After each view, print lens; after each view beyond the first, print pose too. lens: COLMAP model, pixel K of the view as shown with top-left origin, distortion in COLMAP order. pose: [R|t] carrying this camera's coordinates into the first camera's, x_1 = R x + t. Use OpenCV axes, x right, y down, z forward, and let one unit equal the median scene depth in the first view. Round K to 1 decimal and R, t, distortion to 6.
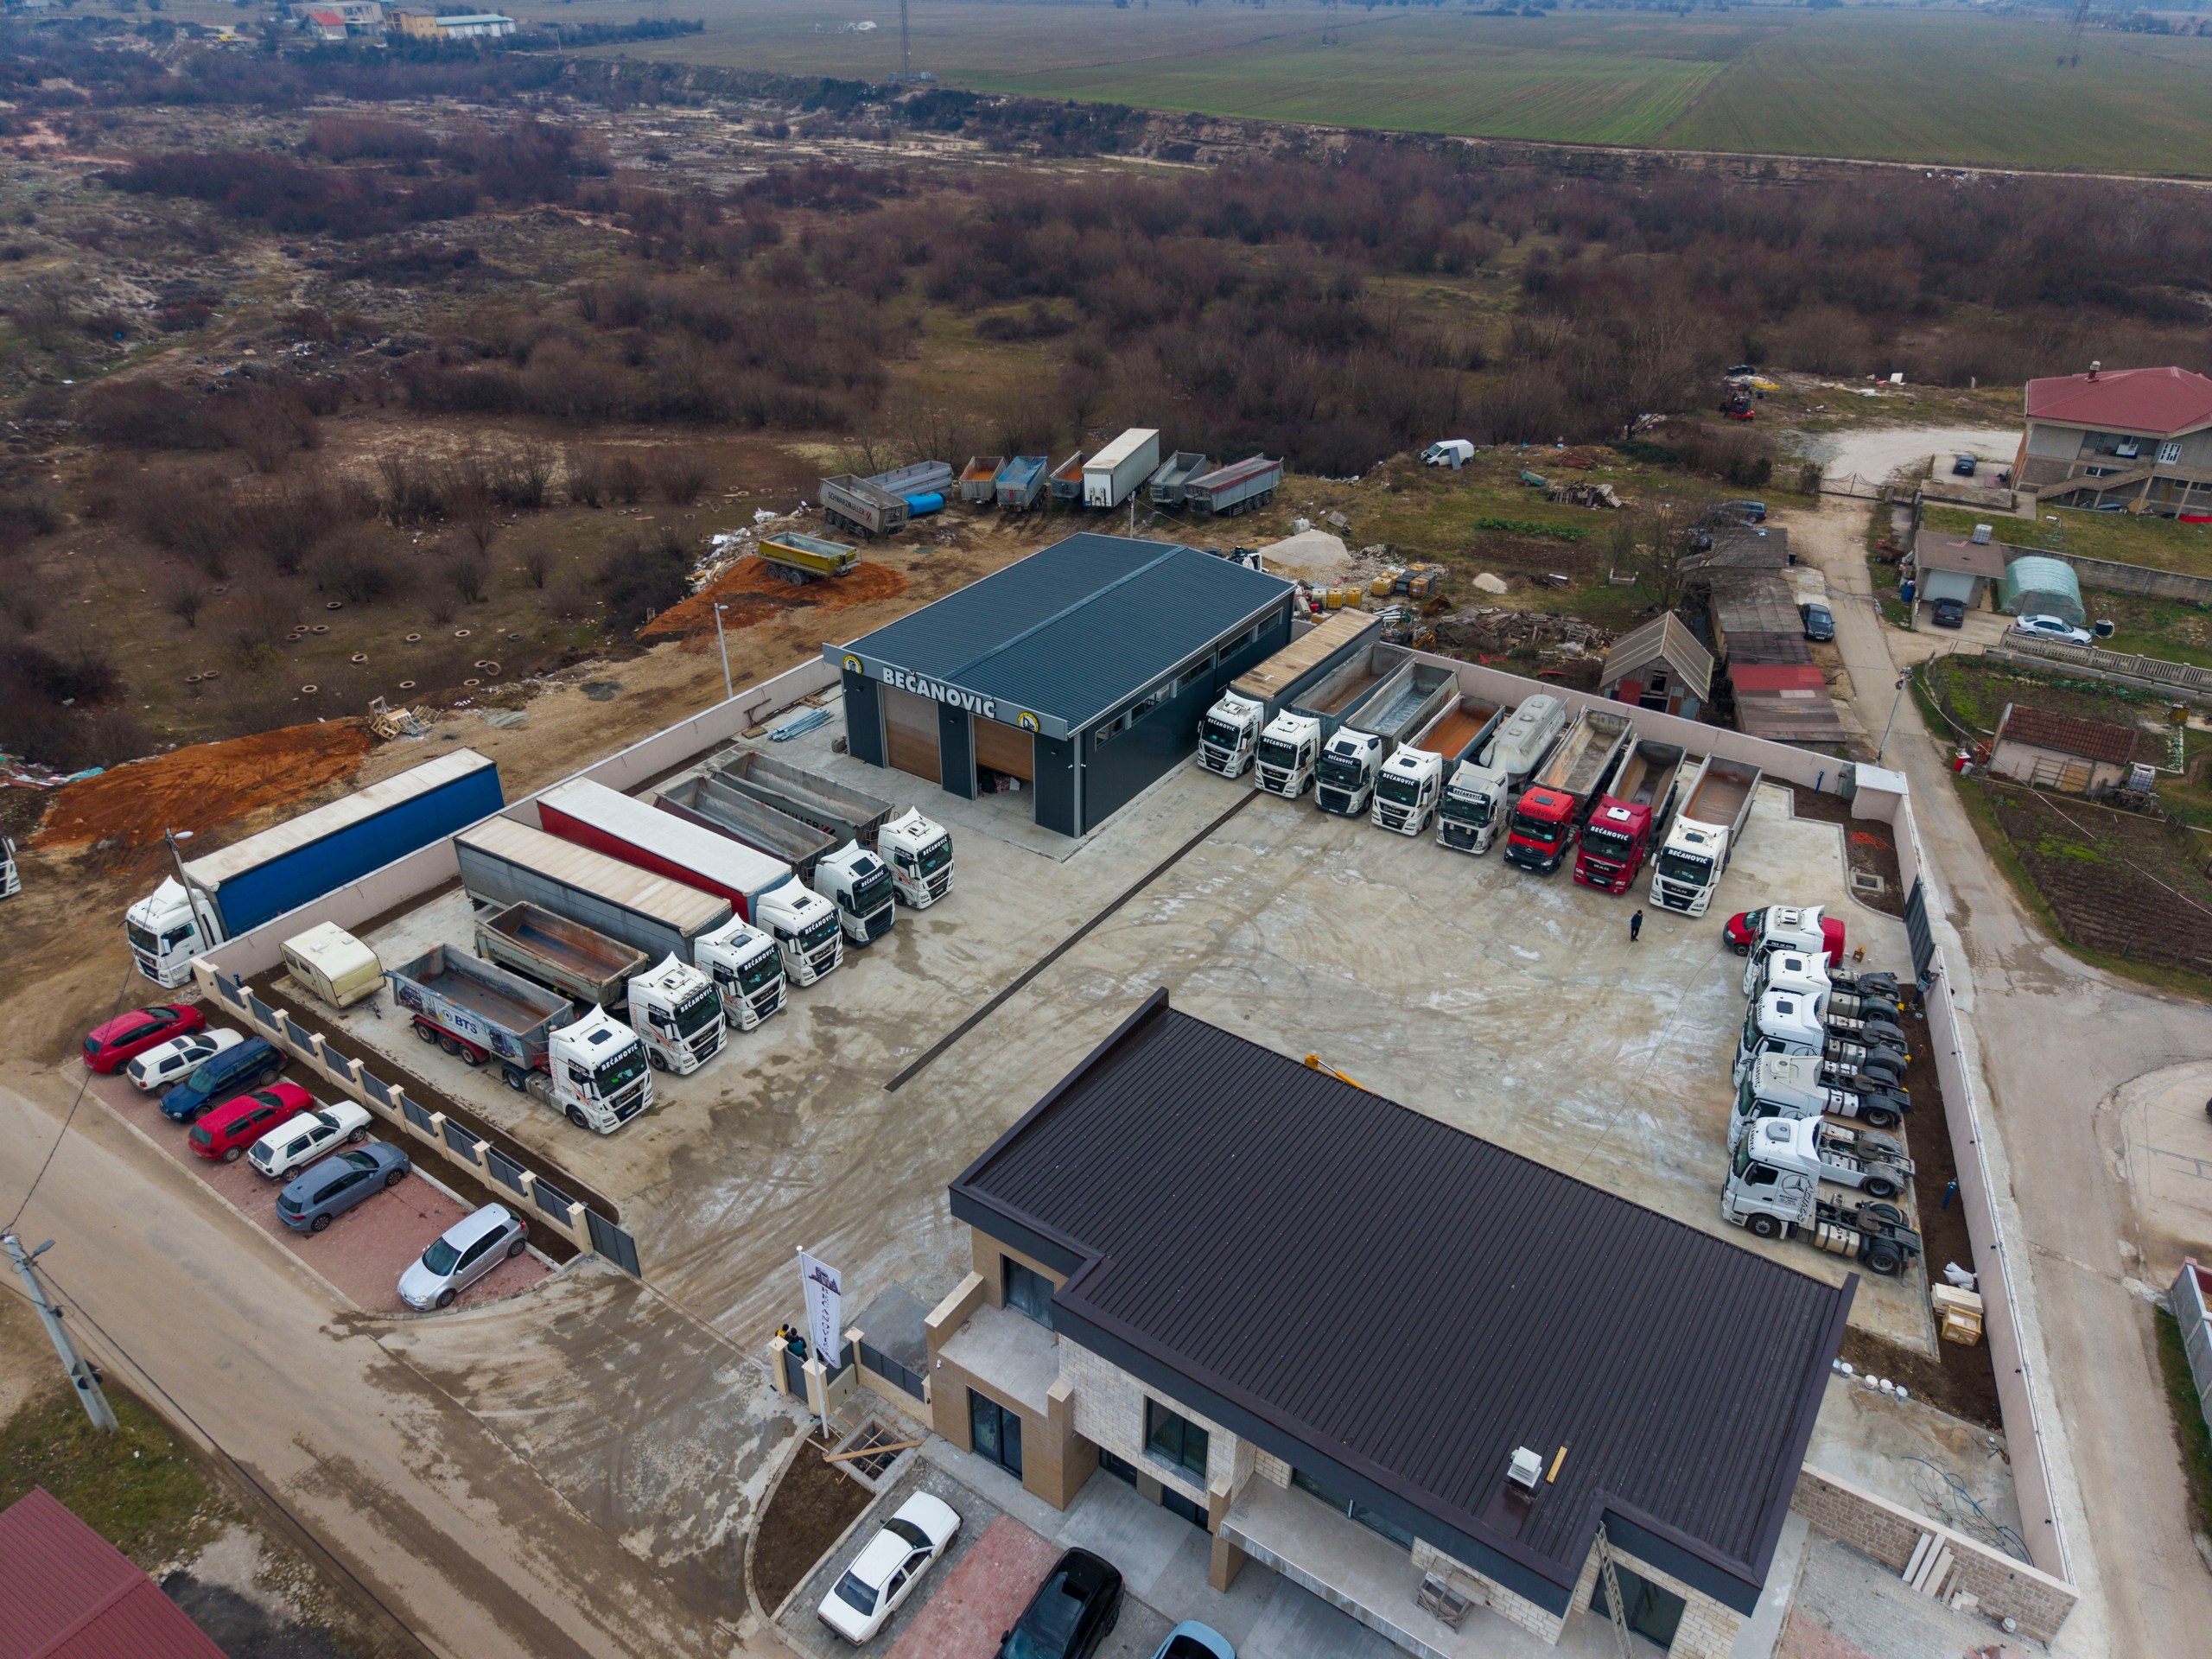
lens RADIAL K [[1456.0, 0, 1106.0], [0, 1456.0, 829.5], [0, 0, 1]] dist [0.010591, 0.004782]
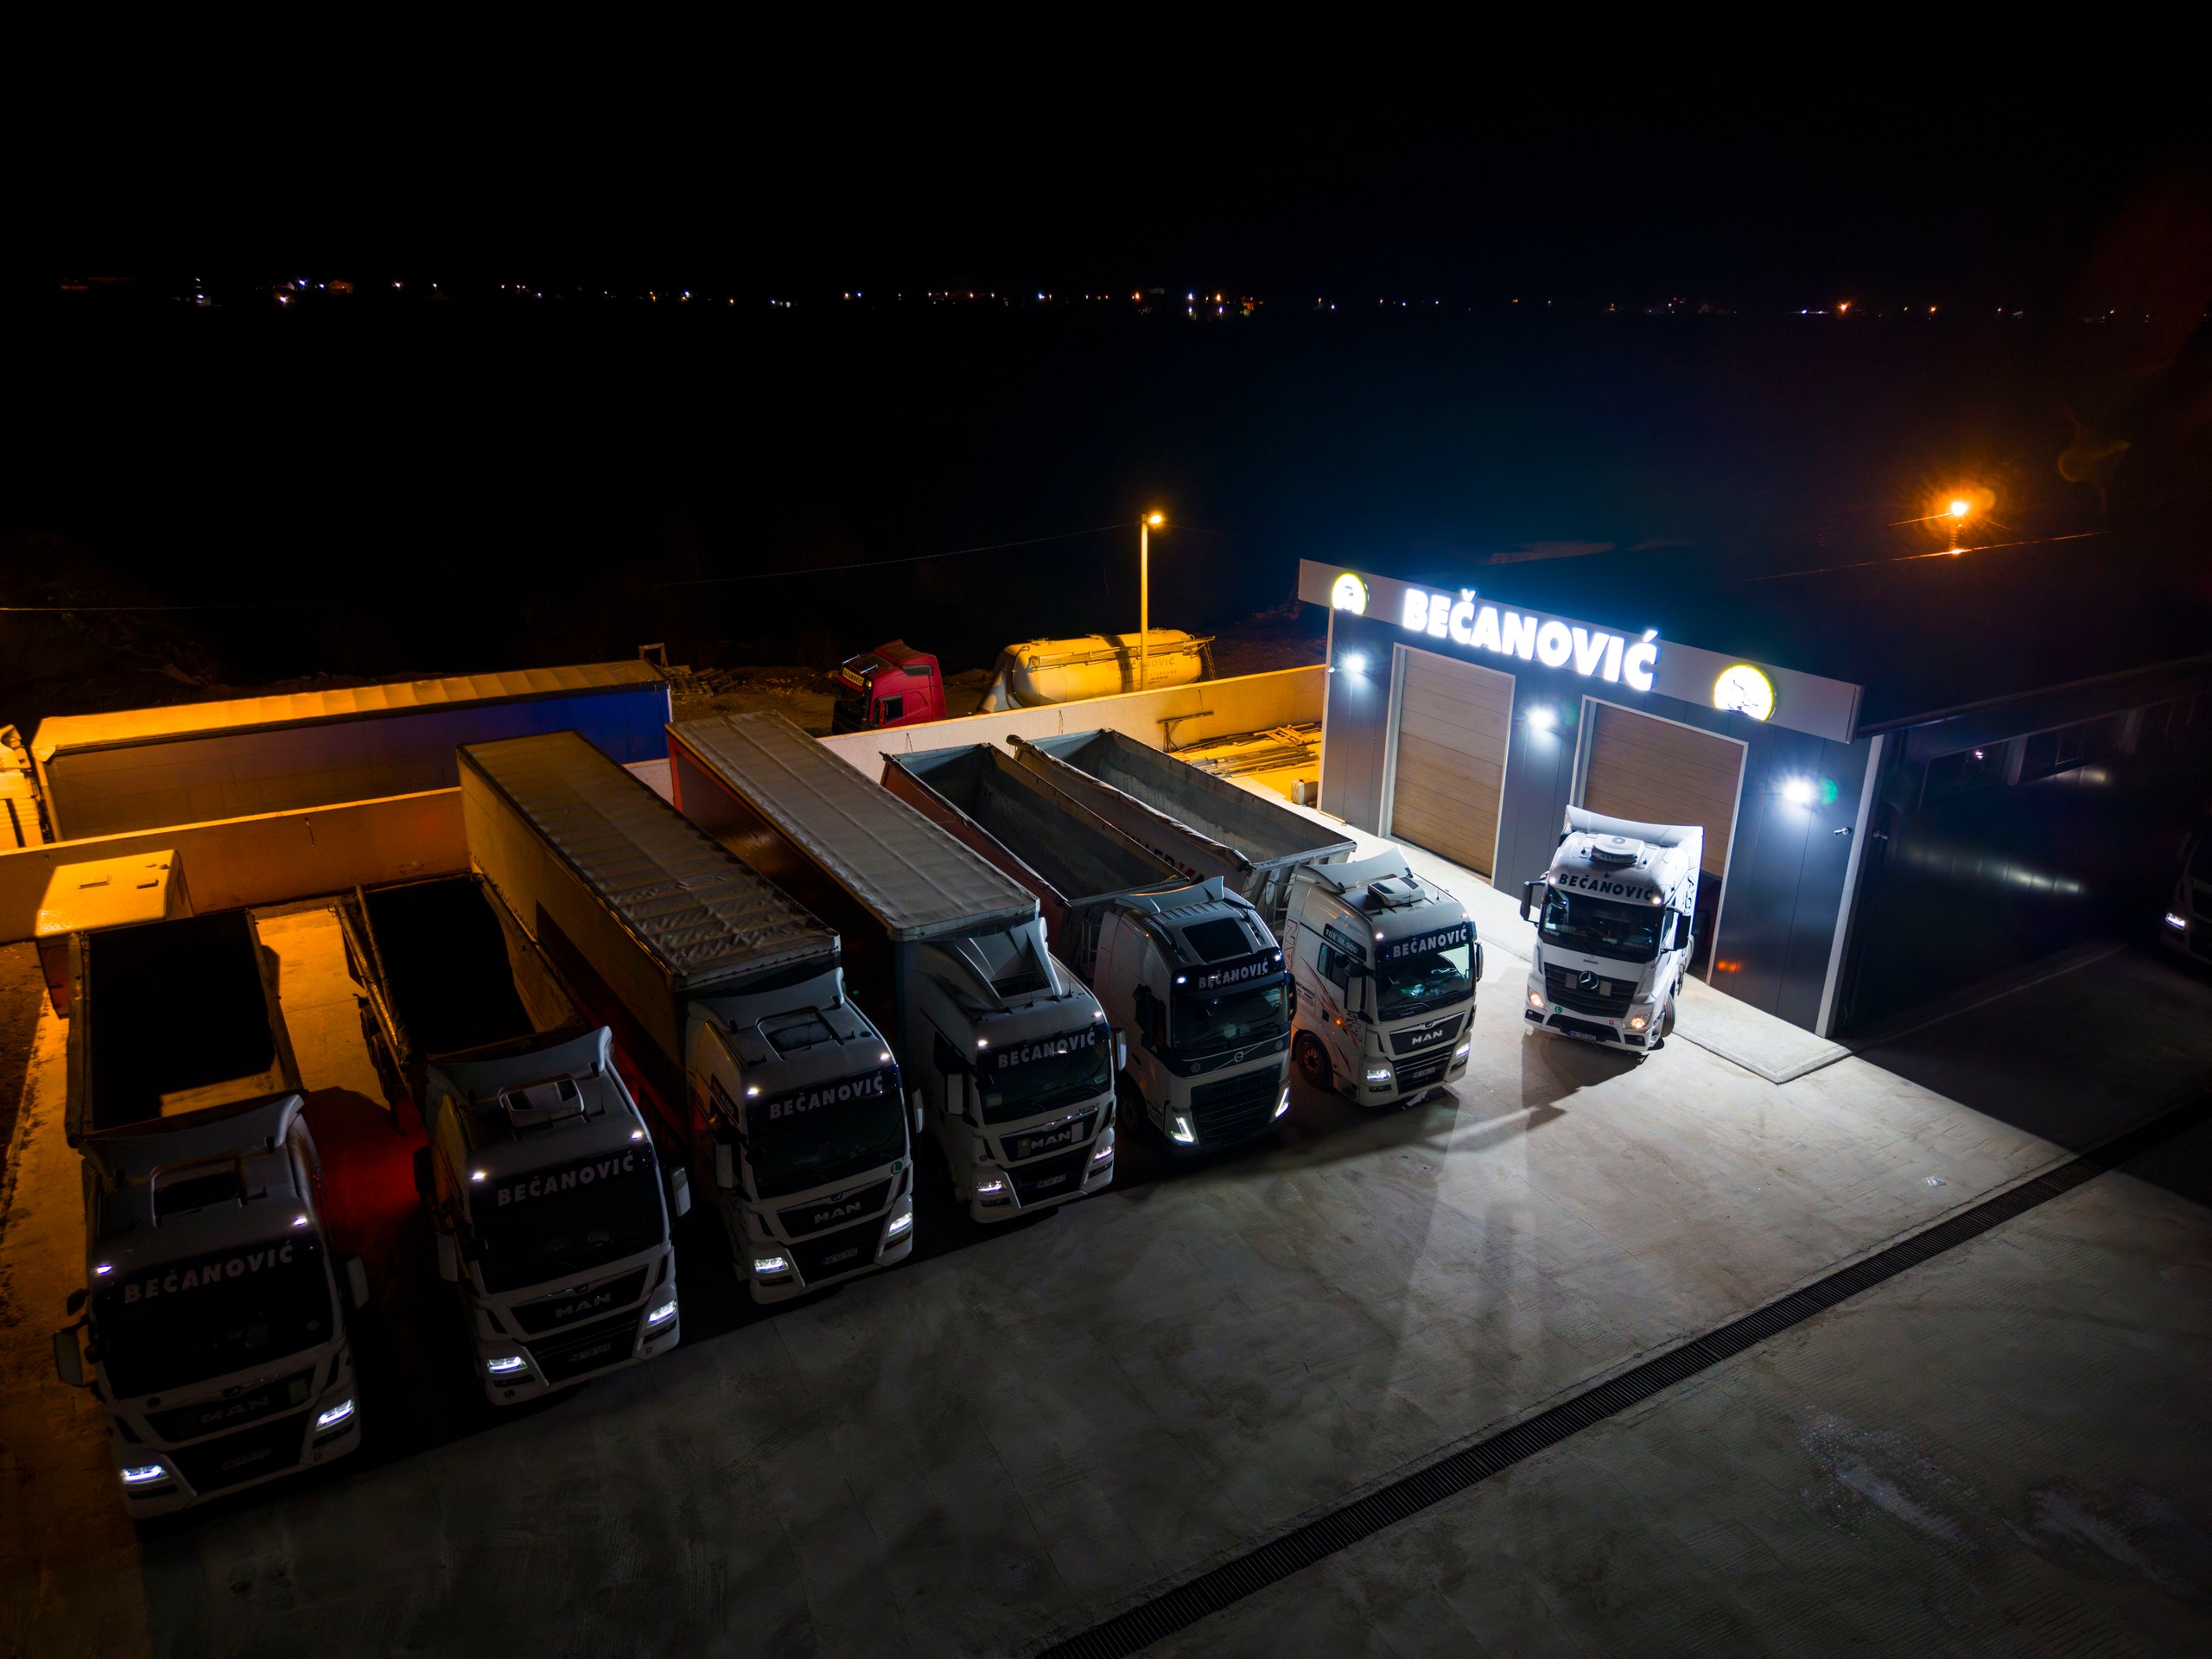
lens RADIAL K [[1456.0, 0, 1106.0], [0, 1456.0, 829.5], [0, 0, 1]] dist [0.010591, 0.004782]
pose [[0.901839, 0.142674, -0.407838, -0.048033], [-0.220895, 0.963474, -0.151406, 0.062593], [0.371339, 0.226633, 0.900414, 0.672070]]
